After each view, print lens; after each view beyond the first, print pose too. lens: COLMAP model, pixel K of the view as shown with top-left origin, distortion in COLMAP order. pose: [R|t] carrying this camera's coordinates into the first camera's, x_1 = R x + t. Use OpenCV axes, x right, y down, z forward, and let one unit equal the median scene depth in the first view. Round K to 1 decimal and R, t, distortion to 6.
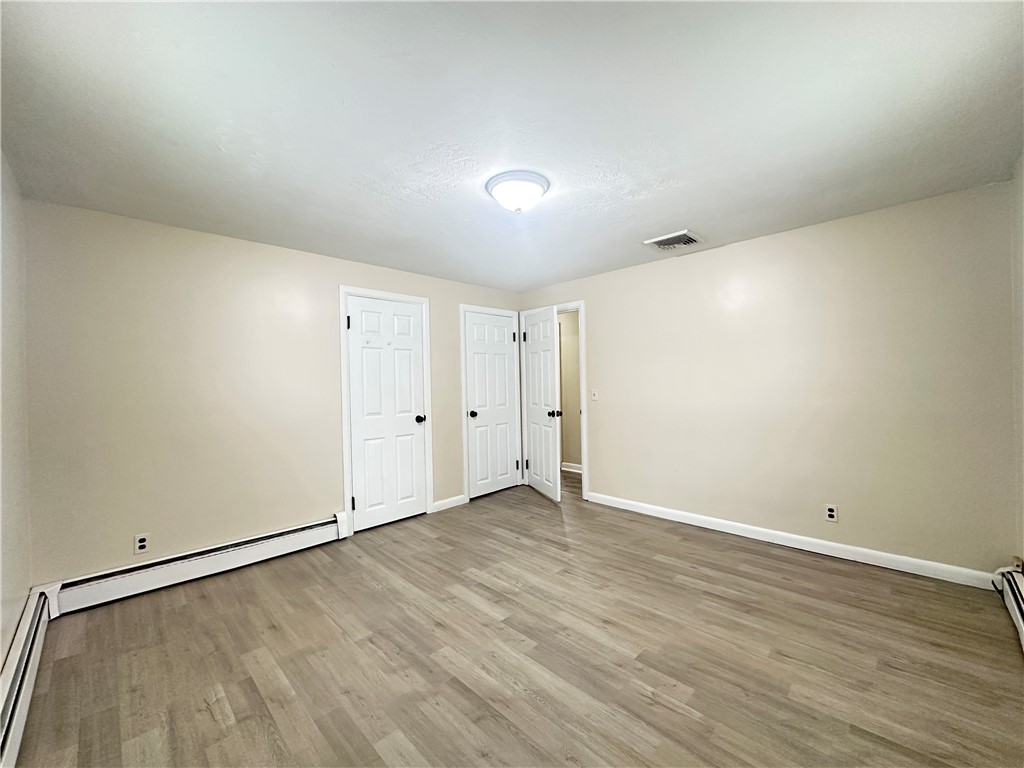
lens RADIAL K [[407.1, 0, 512.0], [0, 407.1, 384.0], [0, 0, 1]] dist [-0.002989, 0.000276]
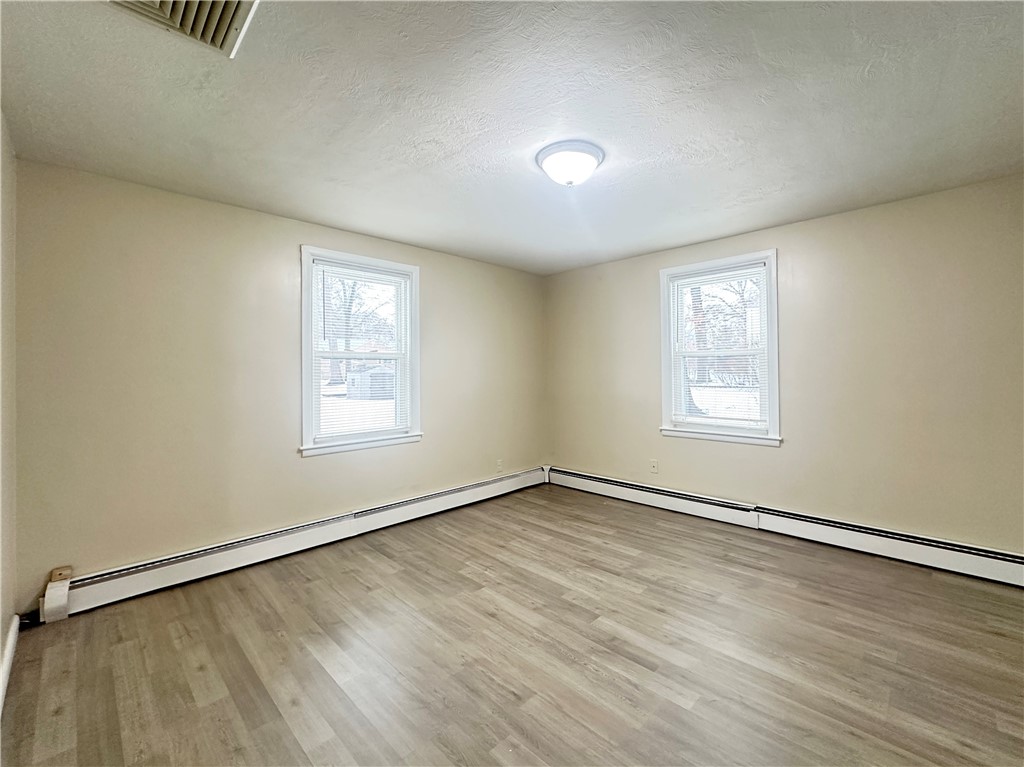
lens RADIAL K [[407.1, 0, 512.0], [0, 407.1, 383.5], [0, 0, 1]] dist [-0.002989, 0.000276]
pose [[-0.999096, 0.031823, 0.028173, 0.153156], [0.032817, 0.998828, 0.035567, -0.010837], [-0.027008, 0.036459, -0.998970, 2.165180]]
